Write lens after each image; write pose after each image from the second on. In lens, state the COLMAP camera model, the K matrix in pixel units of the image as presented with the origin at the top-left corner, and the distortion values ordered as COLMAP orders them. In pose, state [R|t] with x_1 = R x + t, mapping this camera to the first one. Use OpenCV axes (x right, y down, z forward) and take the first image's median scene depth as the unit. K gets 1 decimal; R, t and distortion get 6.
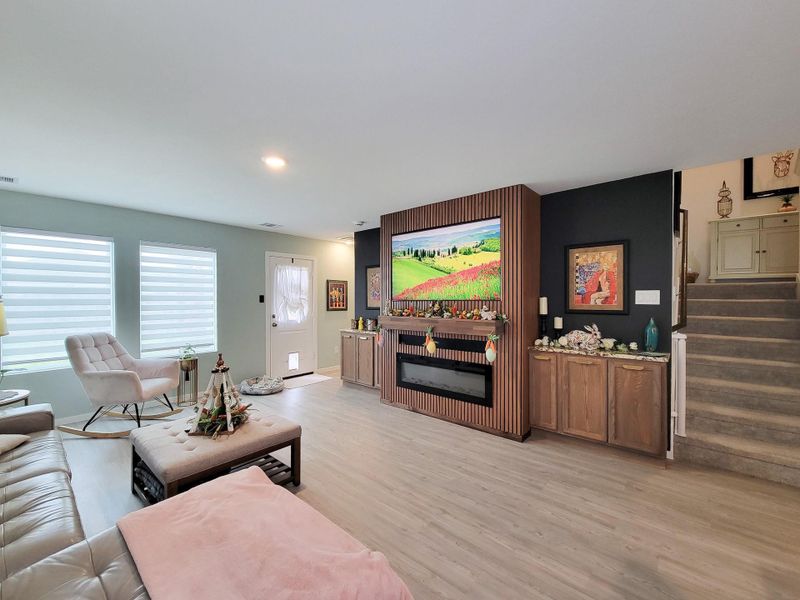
lens RADIAL K [[328.2, 0, 402.5], [0, 328.2, 300.5], [0, 0, 1]] dist [-0.001515, -0.000743]
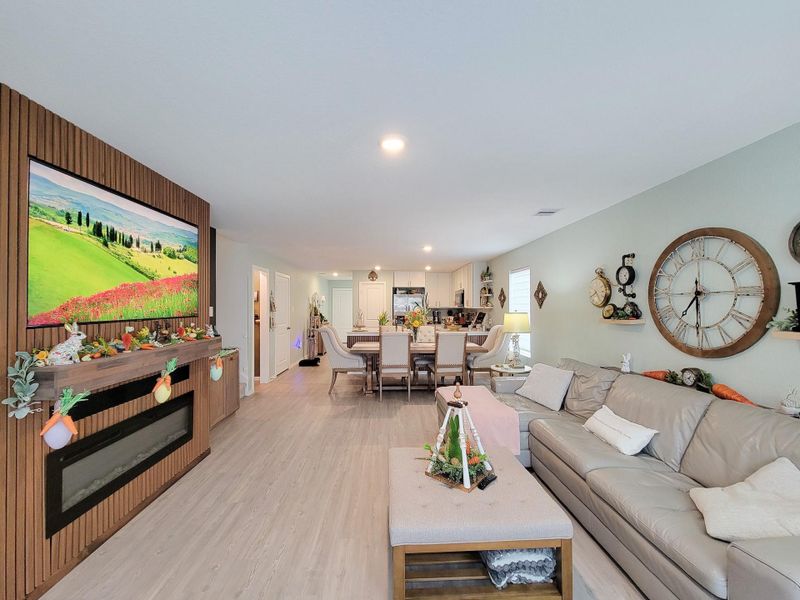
lens RADIAL K [[328.6, 0, 397.8], [0, 328.6, 305.2], [0, 0, 1]] dist [0.000338, -0.000145]
pose [[-0.676268, 0.007011, 0.736622, -0.643641], [0.011898, 0.999928, 0.001407, -0.022310], [-0.736559, 0.009716, -0.676303, 1.011213]]
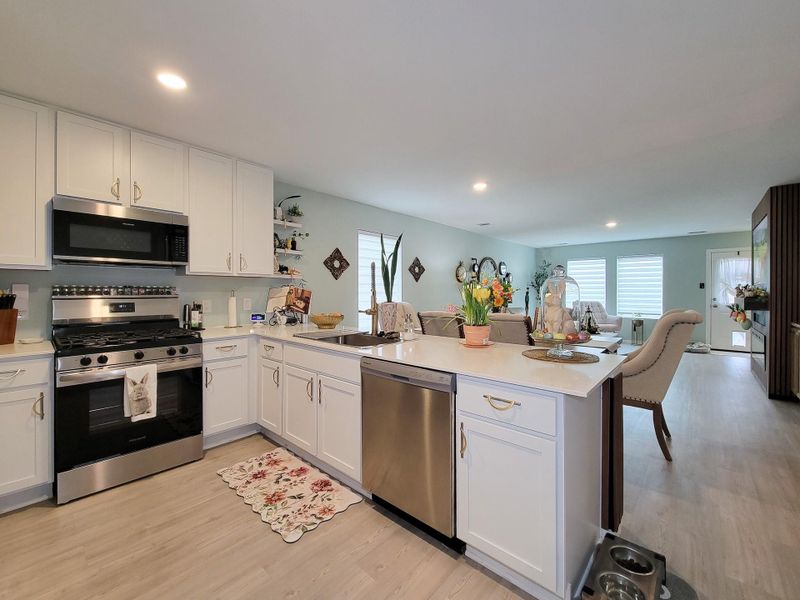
lens RADIAL K [[333.8, 0, 396.7], [0, 333.8, 292.7], [0, 0, 1]] dist [-0.000692, -0.000570]
pose [[-0.031104, 0.006106, -0.999497, 1.304115], [-0.009275, 0.999937, 0.006398, 0.035289], [0.999473, 0.009469, -0.031046, -0.270888]]
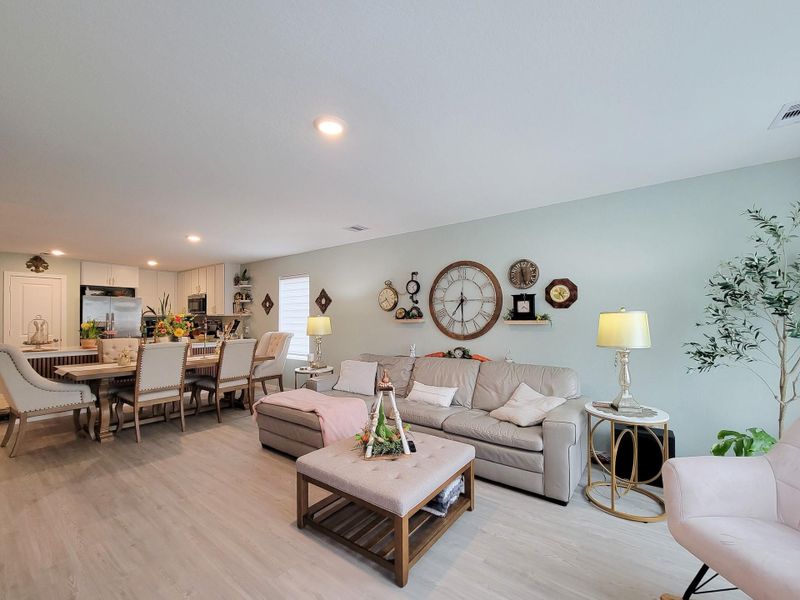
lens RADIAL K [[332.0, 0, 411.0], [0, 332.0, 323.1], [0, 0, 1]] dist [-0.000221, -0.004290]
pose [[-0.996387, 0.007279, -0.084620, -0.334534], [0.005190, 0.999677, 0.024880, 0.004927], [0.084774, 0.024351, -0.996103, 1.167430]]
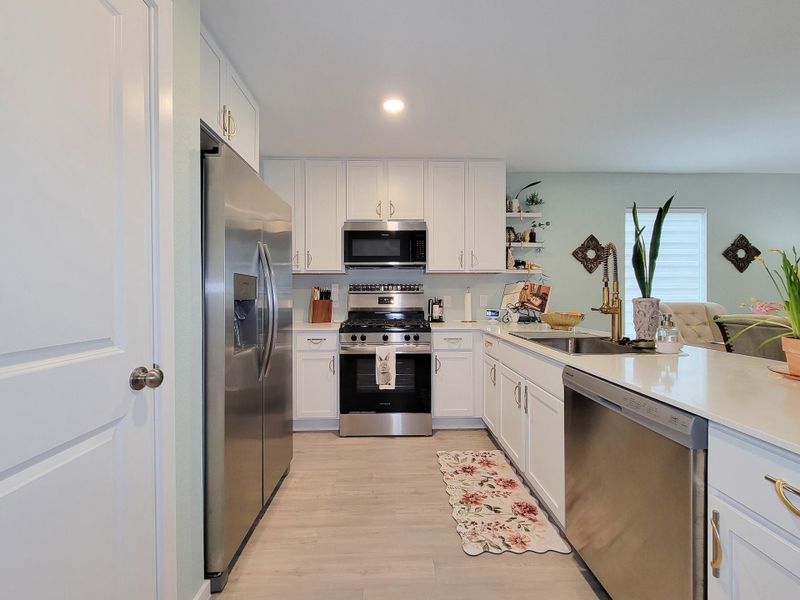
lens RADIAL K [[328.8, 0, 396.6], [0, 328.8, 296.9], [0, 0, 1]] dist [0.000540, -0.000261]
pose [[-0.744170, 0.010769, -0.667903, 1.202475], [-0.000767, 0.999856, 0.016976, 0.050469], [0.667989, 0.013145, -0.744055, -0.190662]]
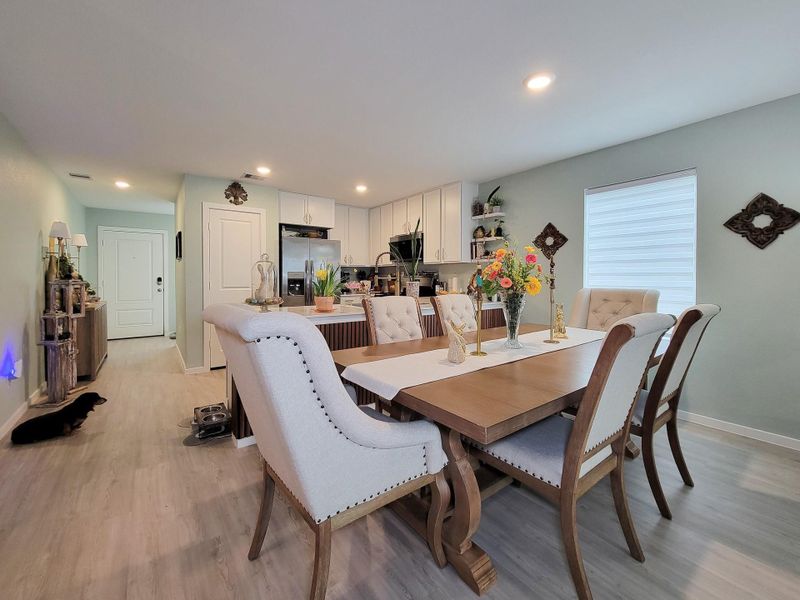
lens RADIAL K [[335.5, 0, 398.4], [0, 335.5, 287.6], [0, 0, 1]] dist [-0.000407, -0.000523]
pose [[-0.975068, -0.001835, 0.221899, 0.430398], [0.007326, 0.999155, 0.040454, 0.040926], [-0.221785, 0.041071, -0.974230, 0.531163]]
